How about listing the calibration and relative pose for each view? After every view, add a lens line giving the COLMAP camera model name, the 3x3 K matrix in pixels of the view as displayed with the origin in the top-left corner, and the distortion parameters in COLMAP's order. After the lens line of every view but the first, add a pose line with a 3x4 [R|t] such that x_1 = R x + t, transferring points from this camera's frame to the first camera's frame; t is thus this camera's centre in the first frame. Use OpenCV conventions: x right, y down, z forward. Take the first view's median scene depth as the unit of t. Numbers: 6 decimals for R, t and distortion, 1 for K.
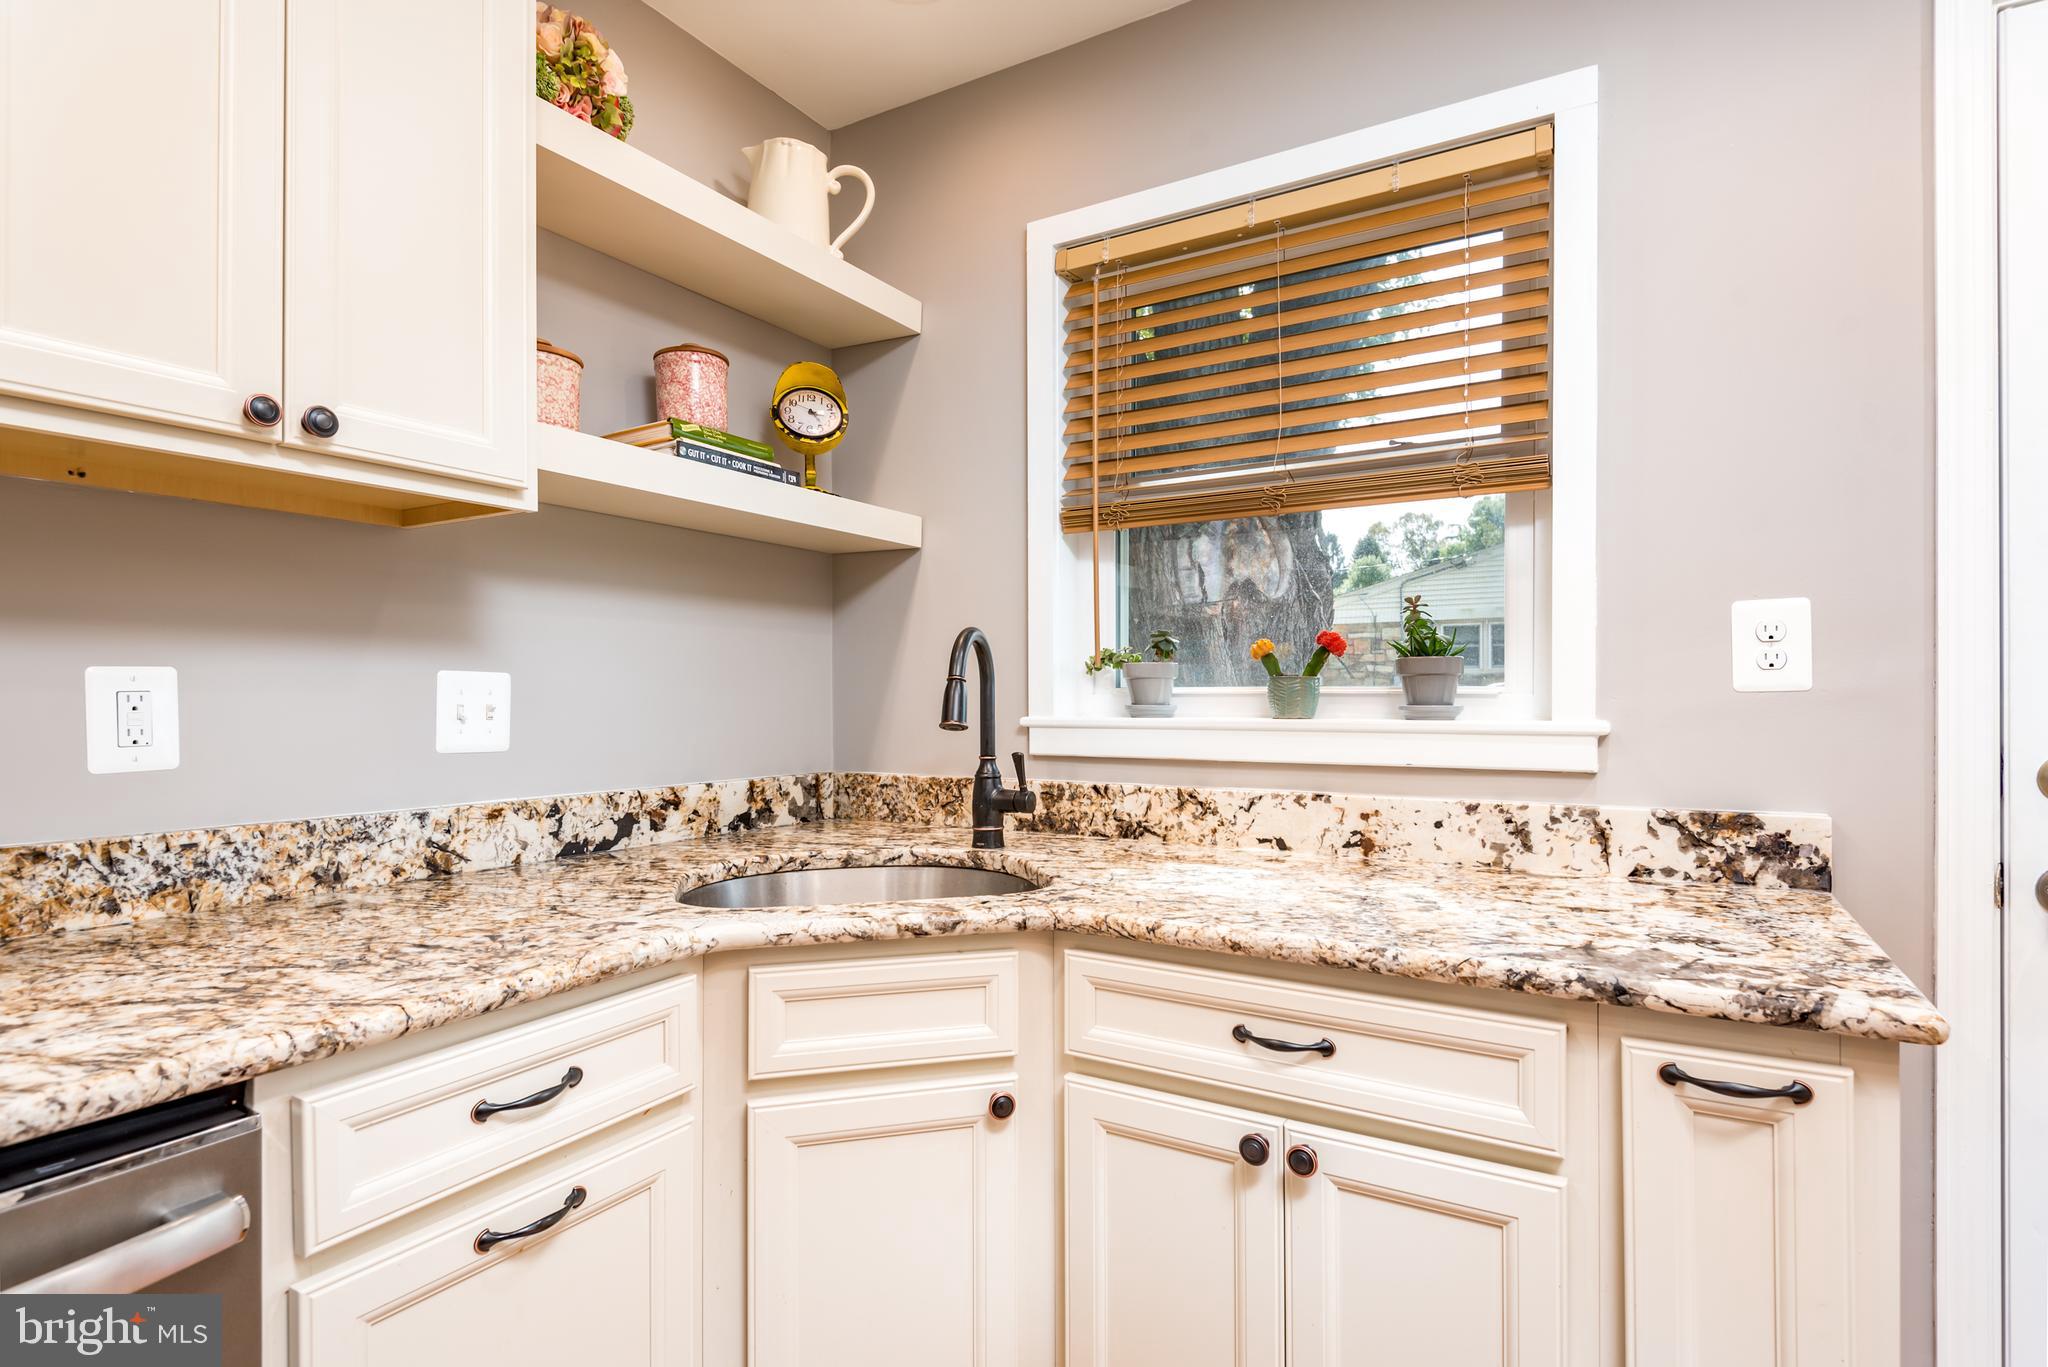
lens RADIAL K [[1015.5, 0, 1032.4], [0, 1015.5, 701.0], [0, 0, 1]] dist [0.009574, -0.009110]
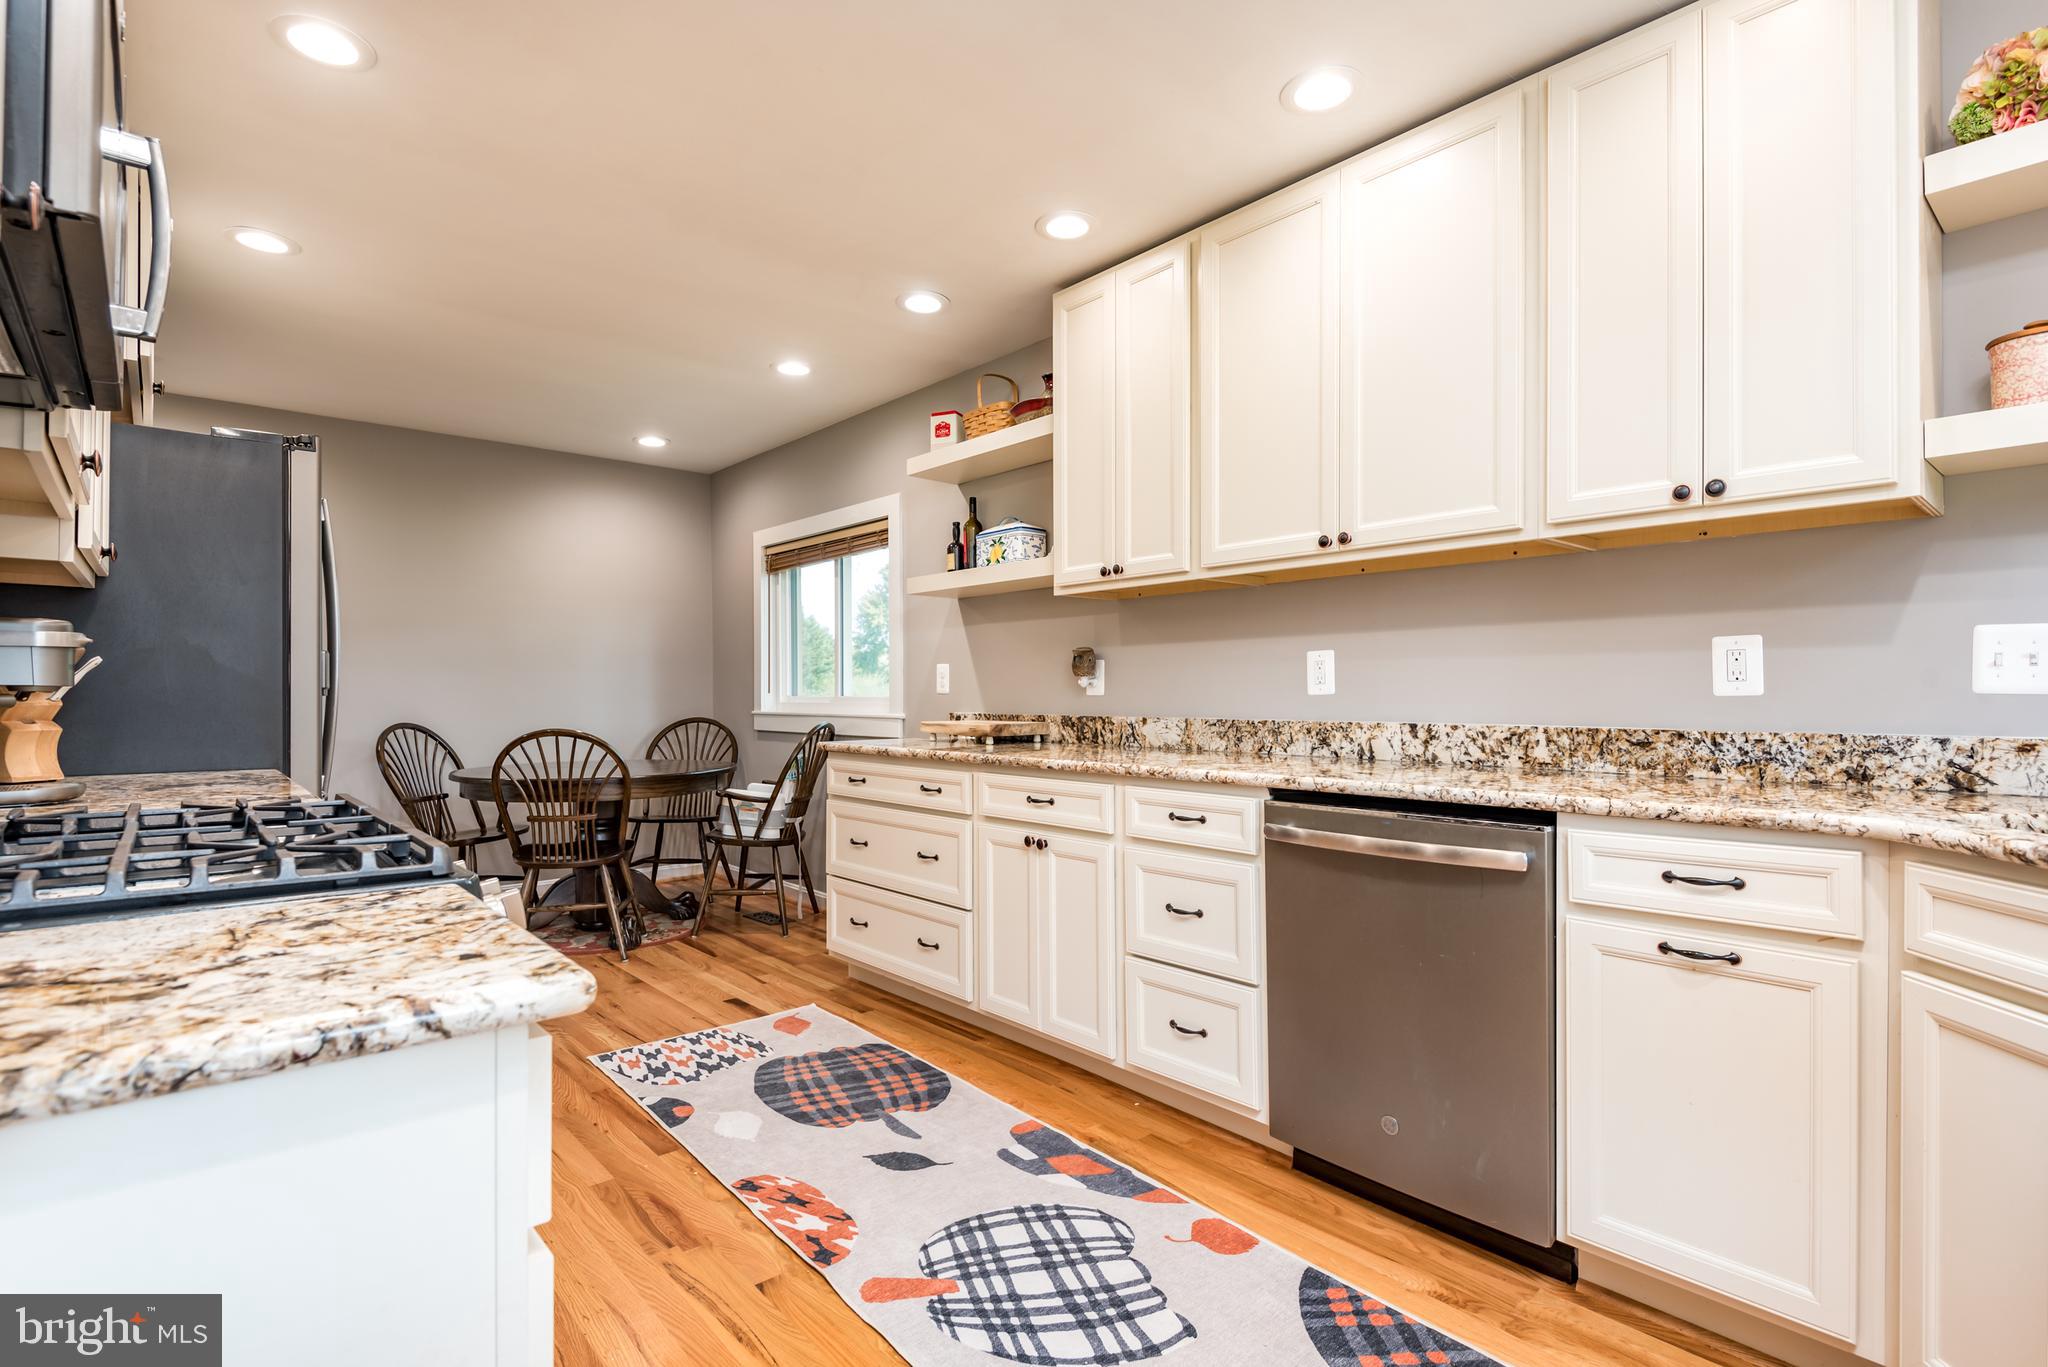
lens RADIAL K [[979.4, 0, 1013.7], [0, 979.4, 688.2], [0, 0, 1]] dist [0.031180, -0.019438]
pose [[-0.312111, -0.000513, -0.950045, 0.922994], [-0.000602, 1.000000, -0.000342, 0.047751], [0.950045, 0.000465, -0.312112, 0.286051]]
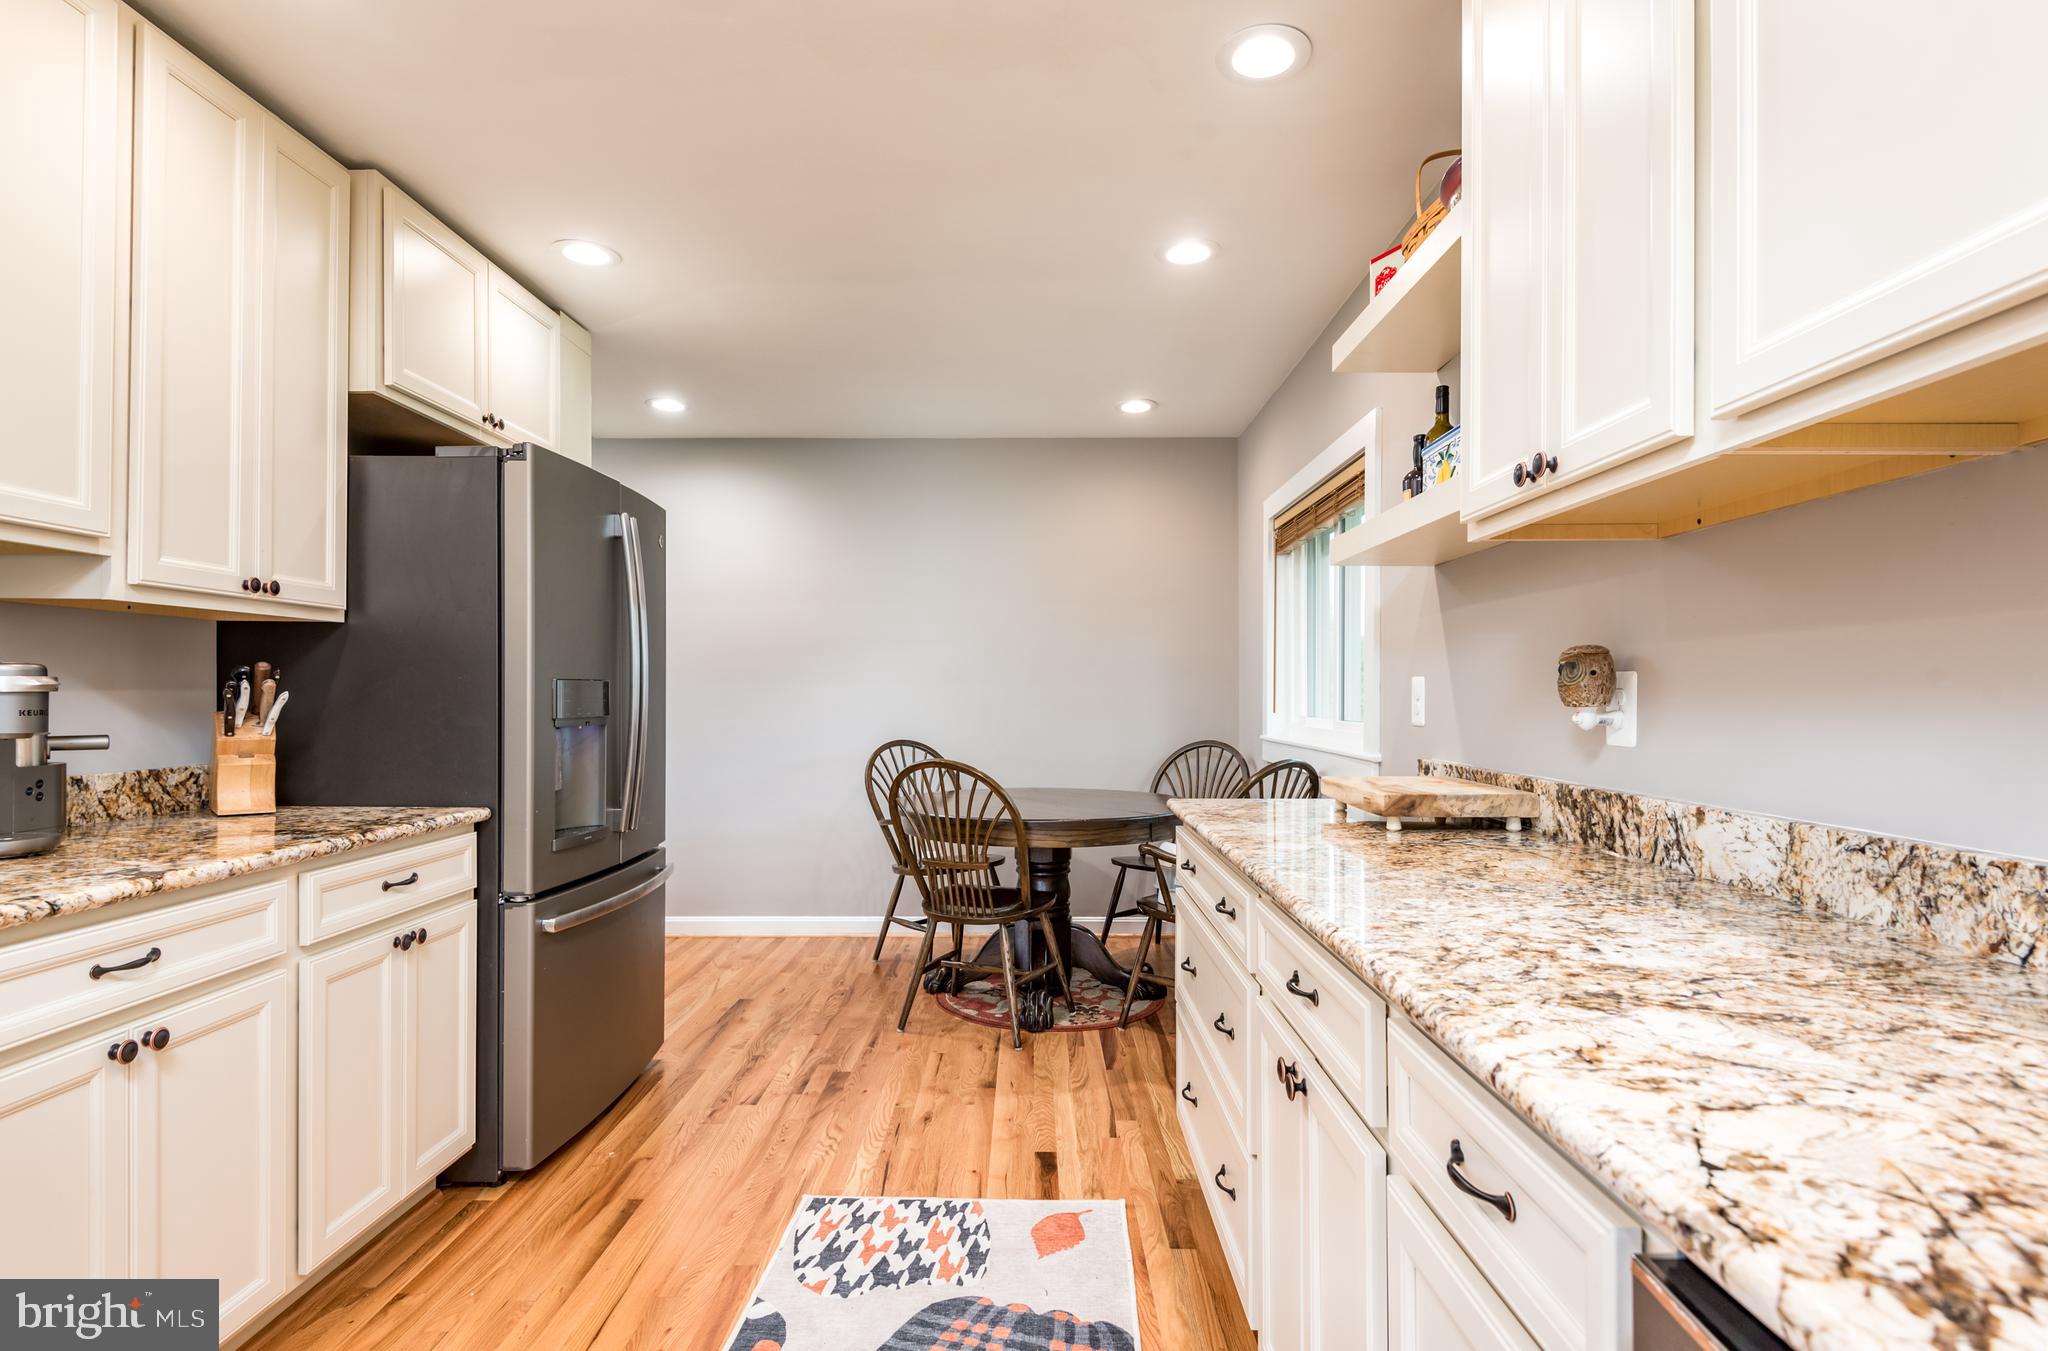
lens RADIAL K [[1022.4, 0, 1024.6], [0, 1022.4, 703.0], [0, 0, 1]] dist [-0.009860, -0.005084]
pose [[-0.862161, 0.006269, -0.506595, -0.217390], [-0.000331, 0.999916, 0.012937, -0.000277], [0.506634, 0.011321, -0.862087, 0.389772]]
